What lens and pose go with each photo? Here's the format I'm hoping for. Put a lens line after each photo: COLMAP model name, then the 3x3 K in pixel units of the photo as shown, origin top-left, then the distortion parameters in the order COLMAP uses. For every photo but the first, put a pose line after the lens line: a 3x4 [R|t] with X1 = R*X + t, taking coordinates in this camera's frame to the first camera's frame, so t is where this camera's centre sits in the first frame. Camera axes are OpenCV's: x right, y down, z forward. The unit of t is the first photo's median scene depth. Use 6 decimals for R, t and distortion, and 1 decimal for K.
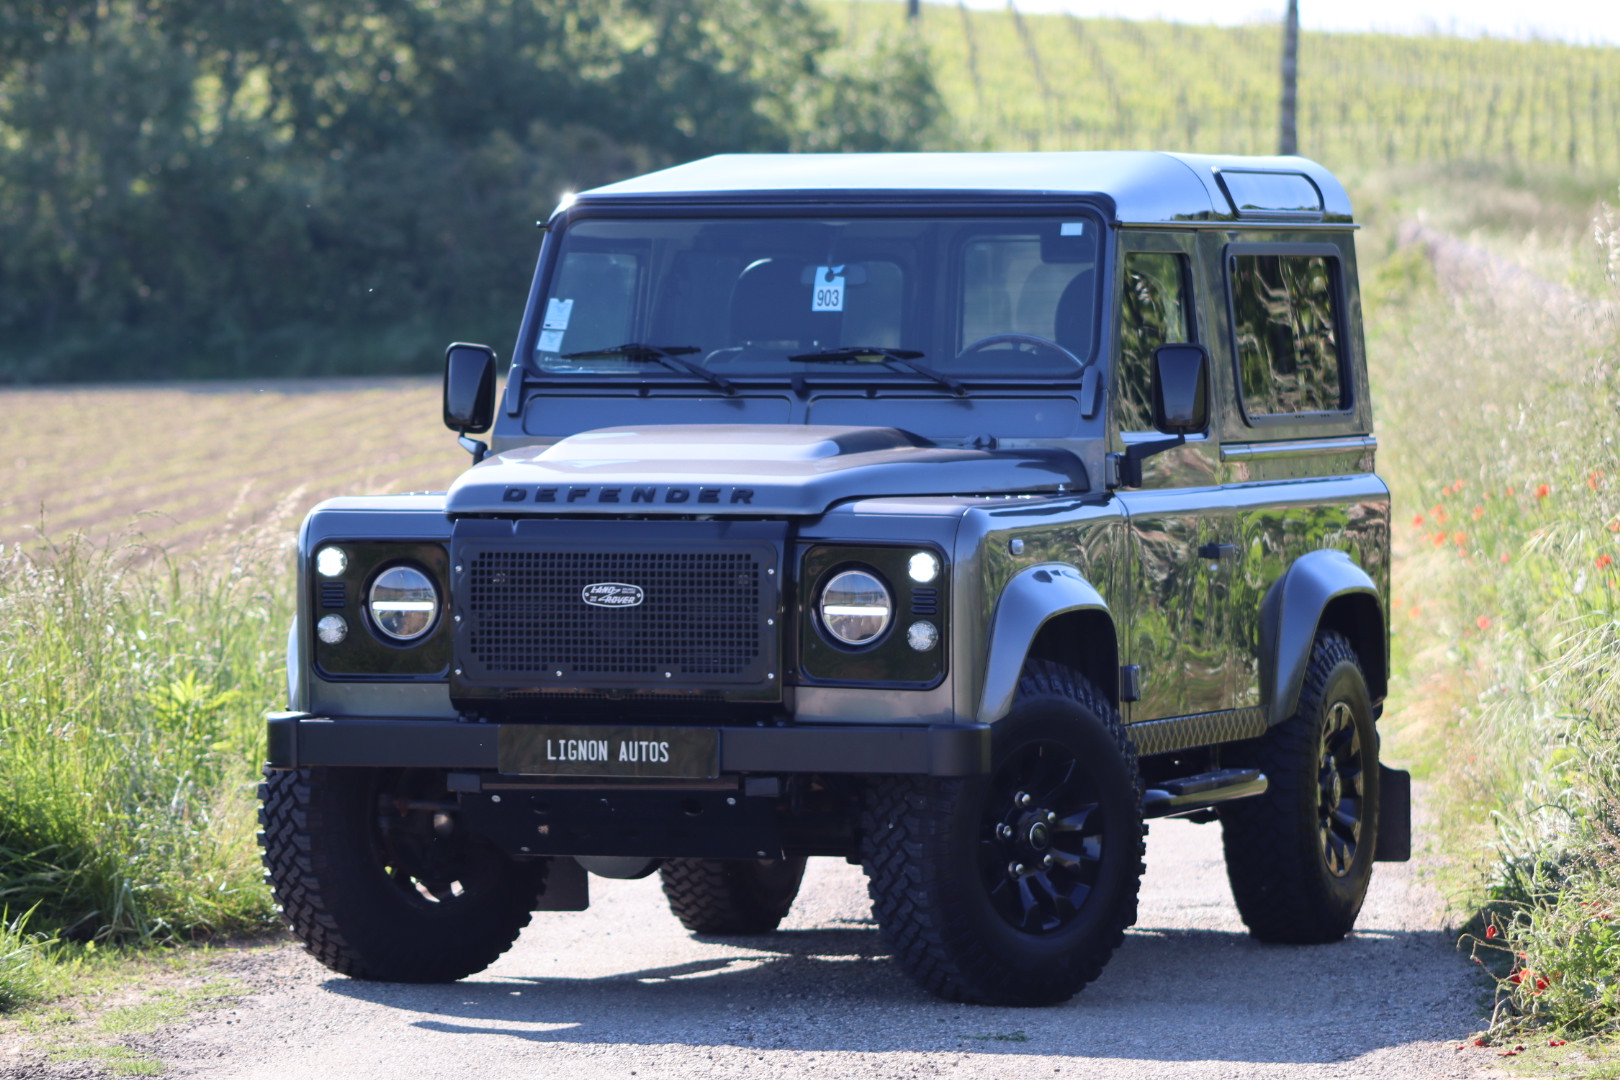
lens RADIAL K [[9208.1, 0, 802.2], [0, 9208.1, 533.5], [0, 0, 1]] dist [0.686983, 0.000000]
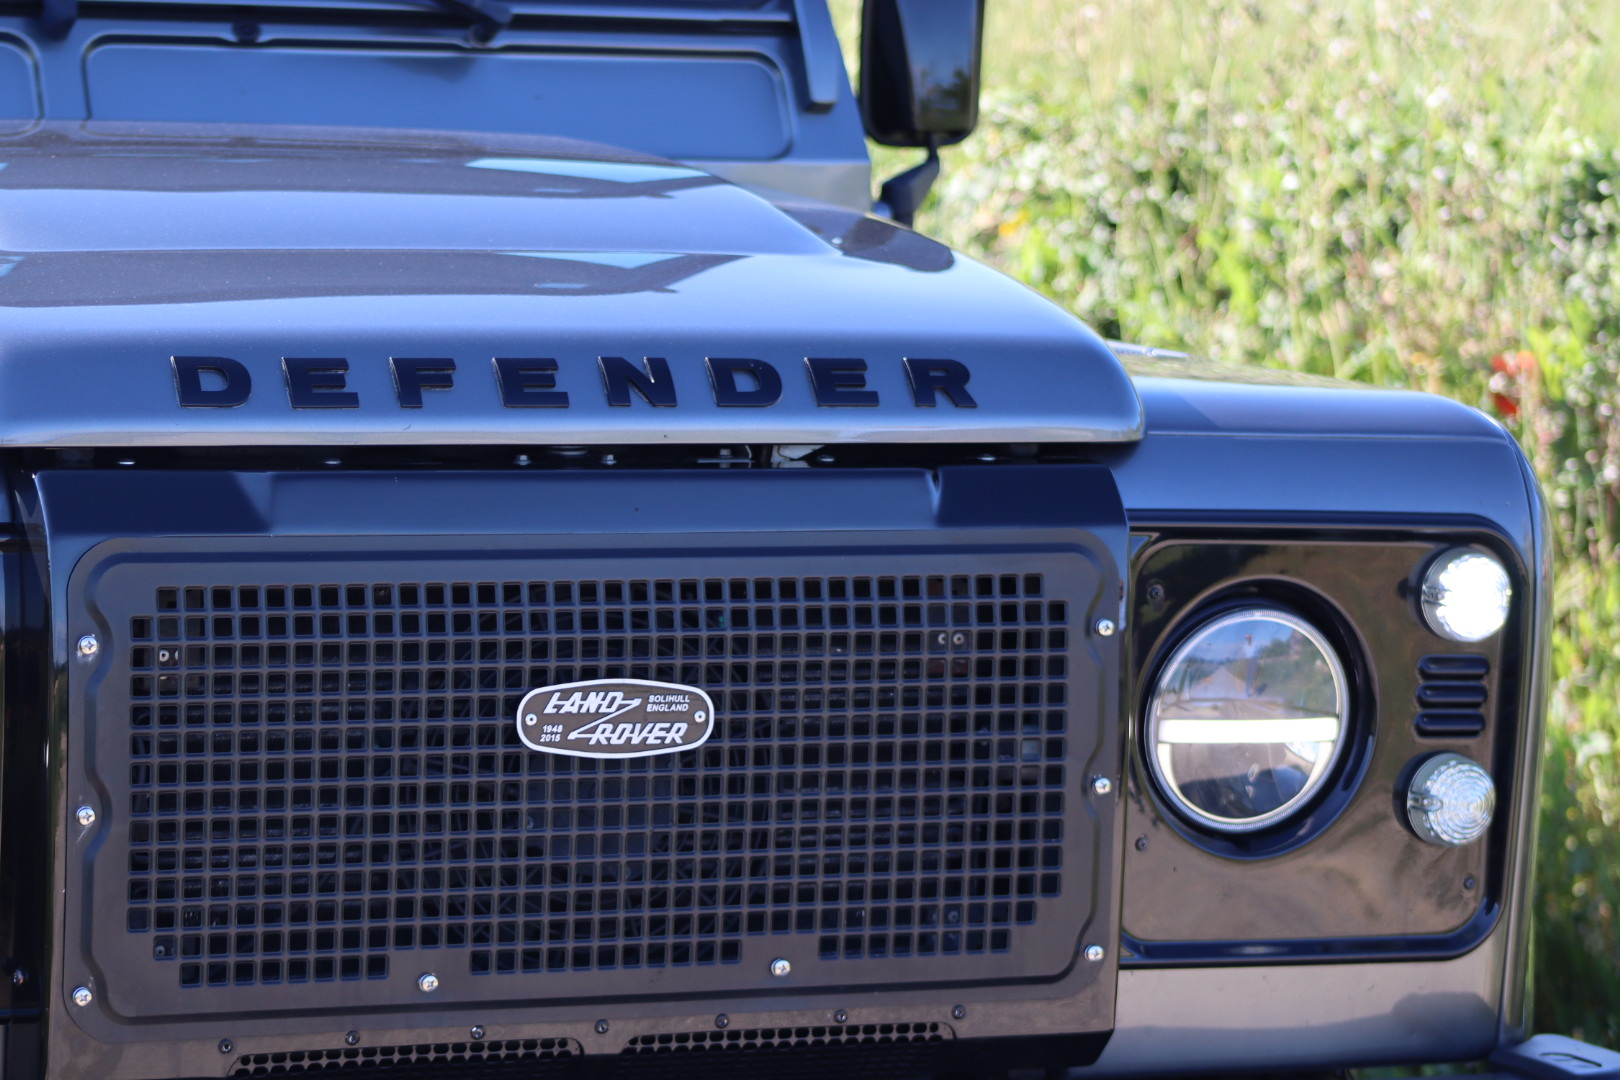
lens RADIAL K [[5789.3, 0, 812.5], [0, 5789.3, 539.4], [0, 0, 1]] dist [-0.056082, 0.000000]
pose [[0.728638, -0.041891, 0.683616, -0.145680], [-0.016444, 0.996770, 0.078607, -0.014283], [-0.684701, -0.068518, 0.725596, 0.855465]]
